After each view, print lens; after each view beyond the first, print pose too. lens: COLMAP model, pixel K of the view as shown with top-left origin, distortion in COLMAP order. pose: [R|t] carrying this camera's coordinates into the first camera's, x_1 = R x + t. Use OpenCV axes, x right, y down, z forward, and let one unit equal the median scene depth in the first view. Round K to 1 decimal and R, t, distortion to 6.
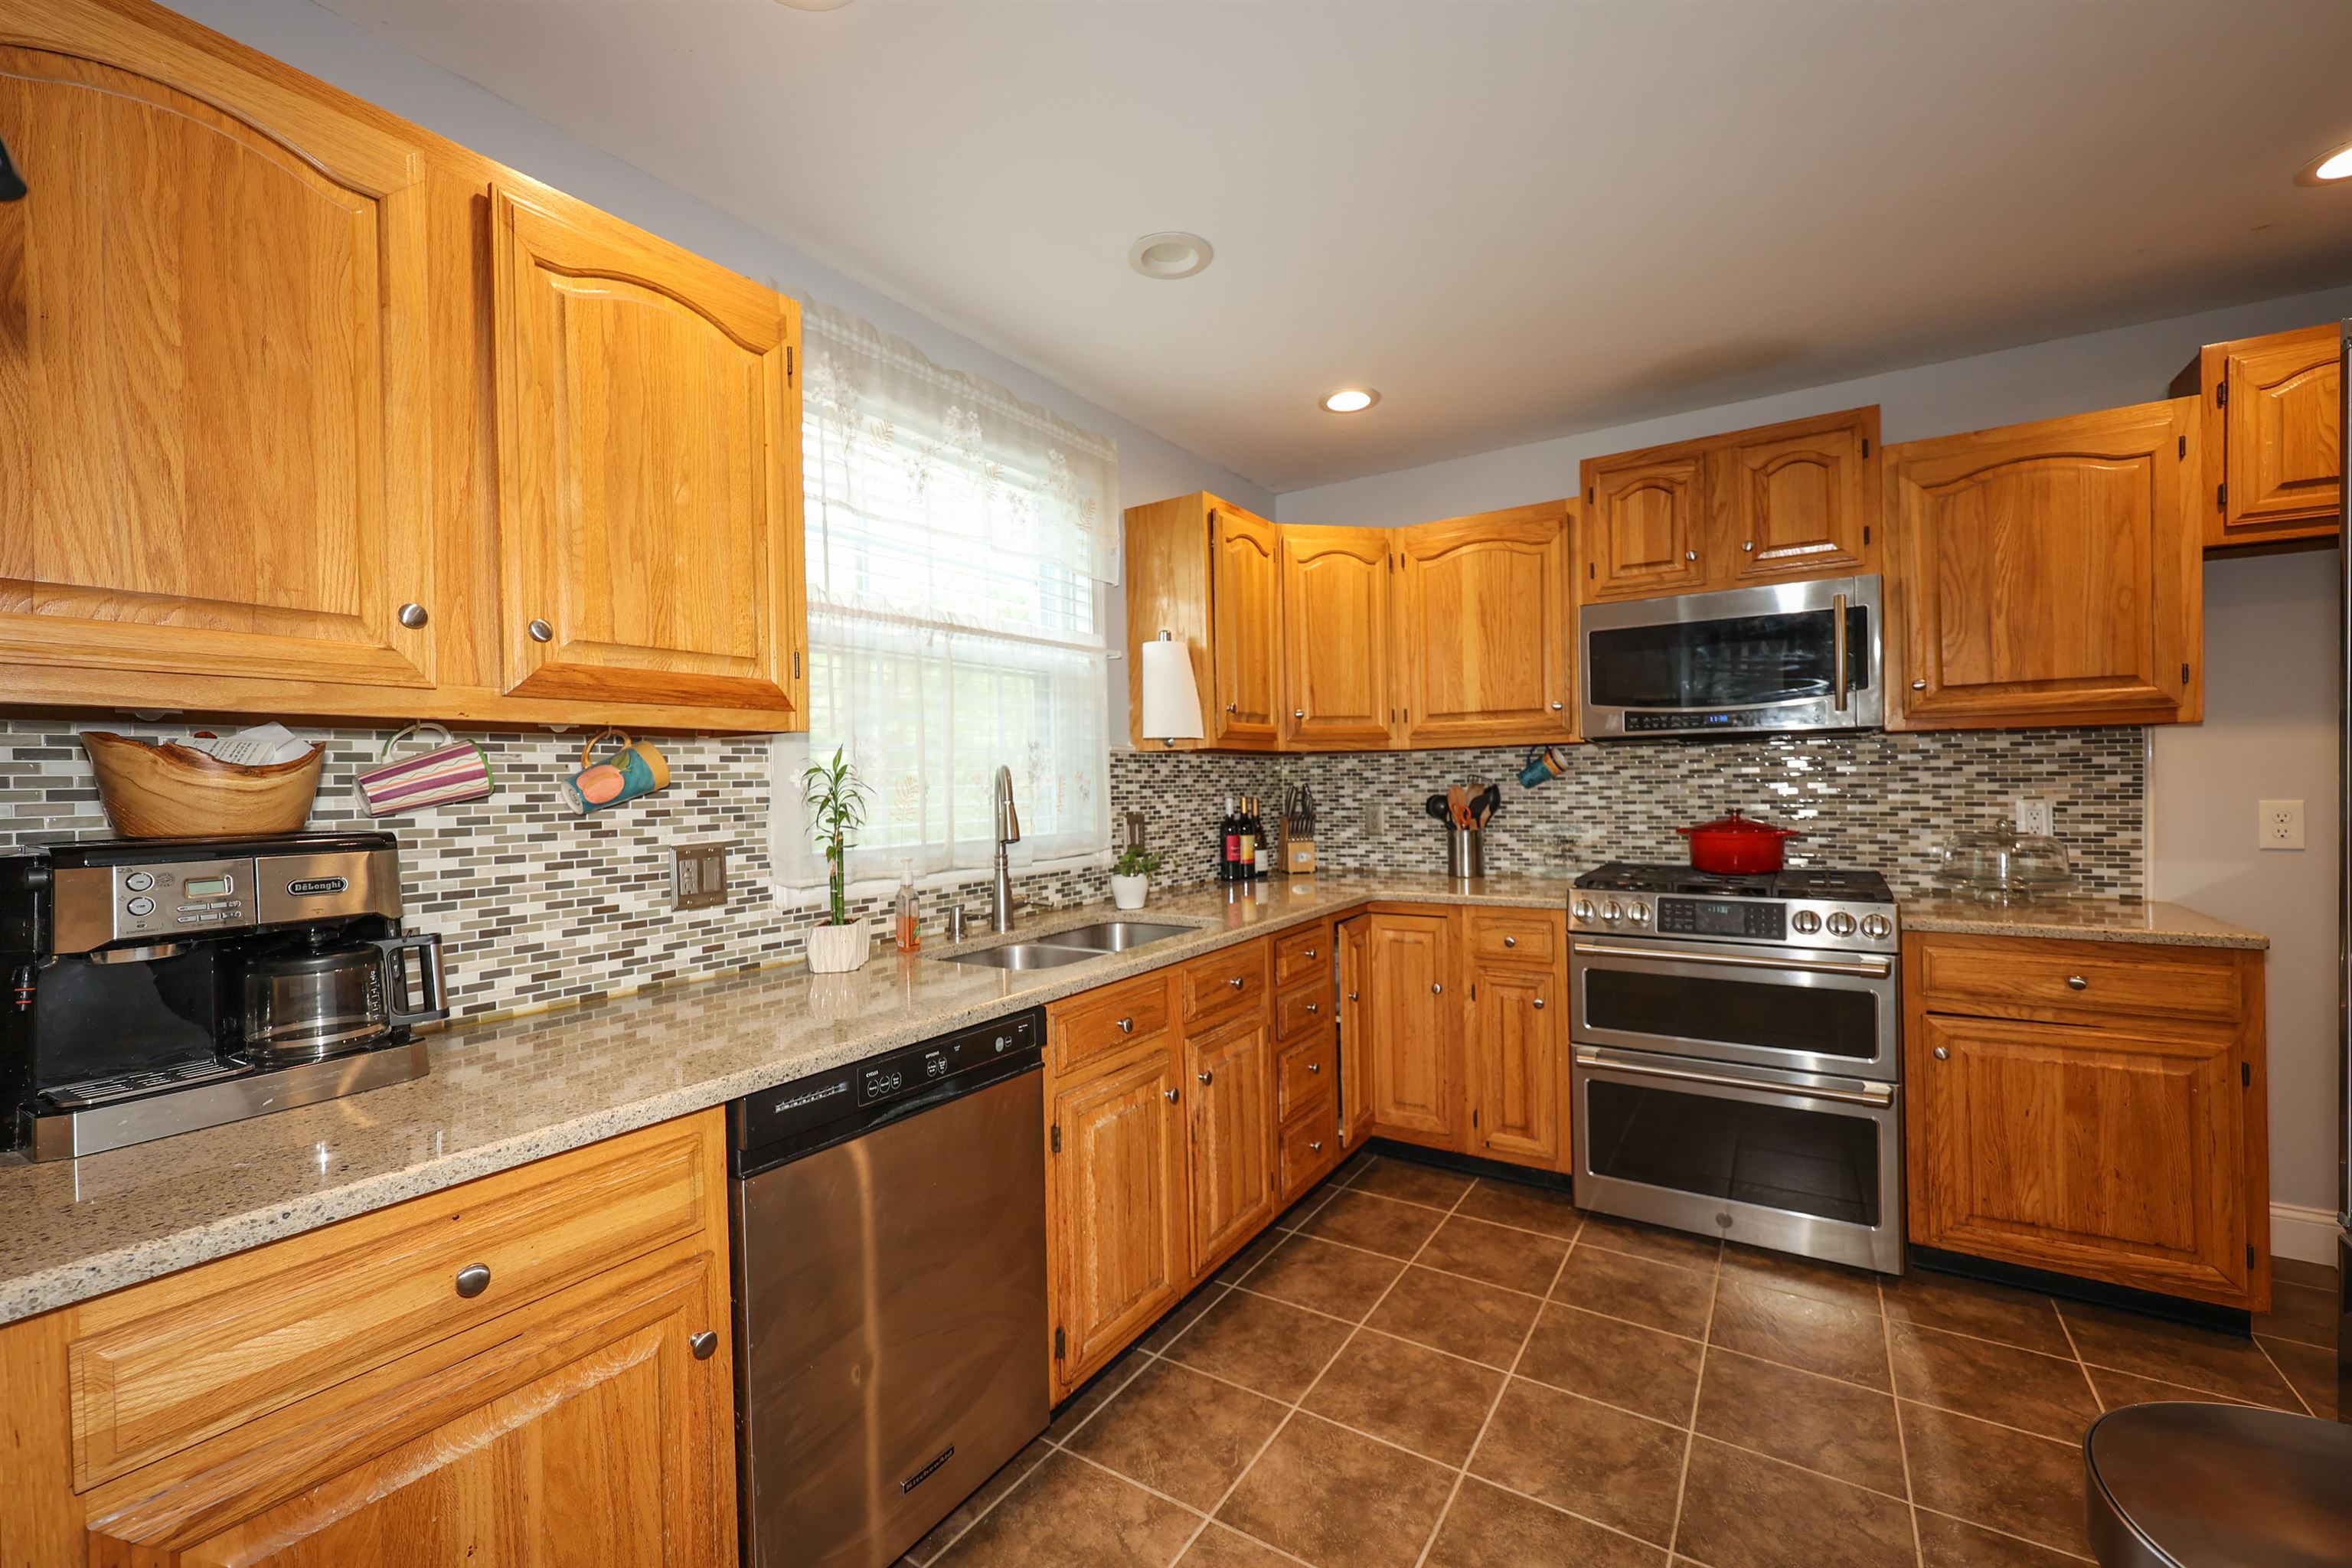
lens RADIAL K [[962.9, 0, 1176.0], [0, 962.9, 784.0], [0, 0, 1]] dist [0.000640, -0.000077]
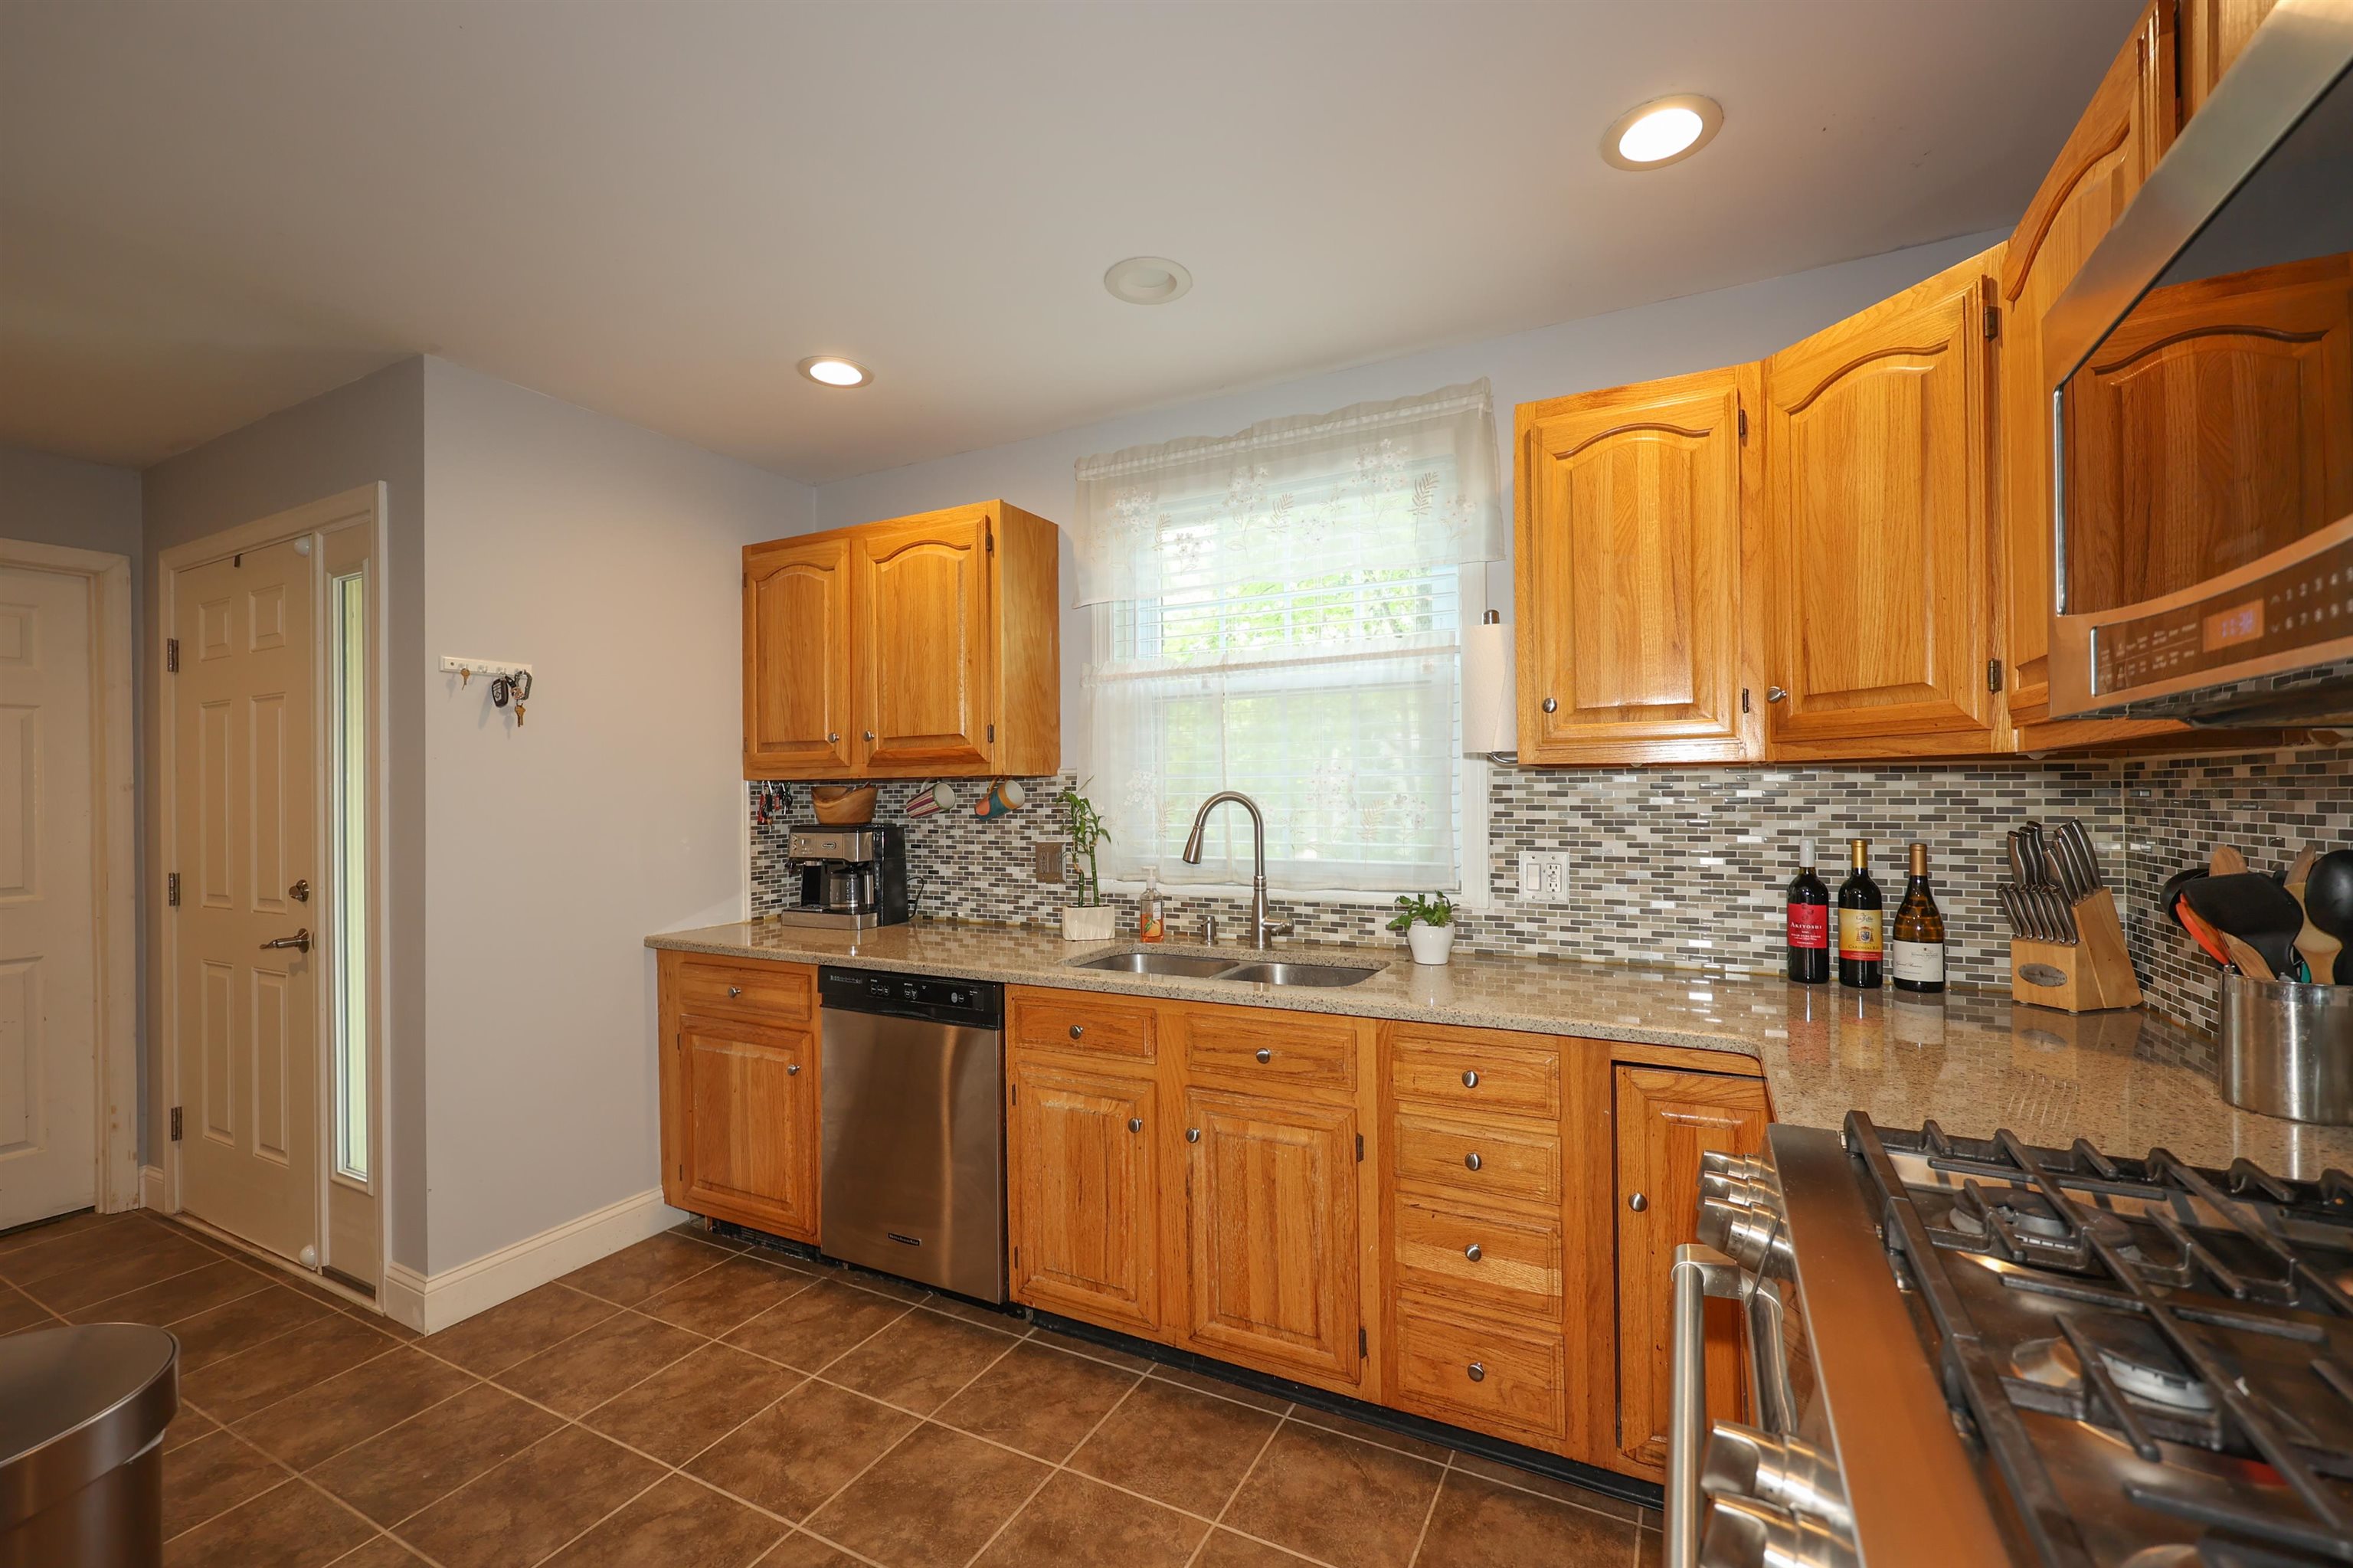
lens RADIAL K [[976.5, 0, 1183.9], [0, 976.5, 789.7], [0, 0, 1]] dist [0.004269, 0.000378]
pose [[0.100494, 0.014979, -0.994825, 0.865797], [0.004251, 0.999871, 0.015484, -0.037609], [0.994929, -0.005785, 0.100418, 0.806716]]
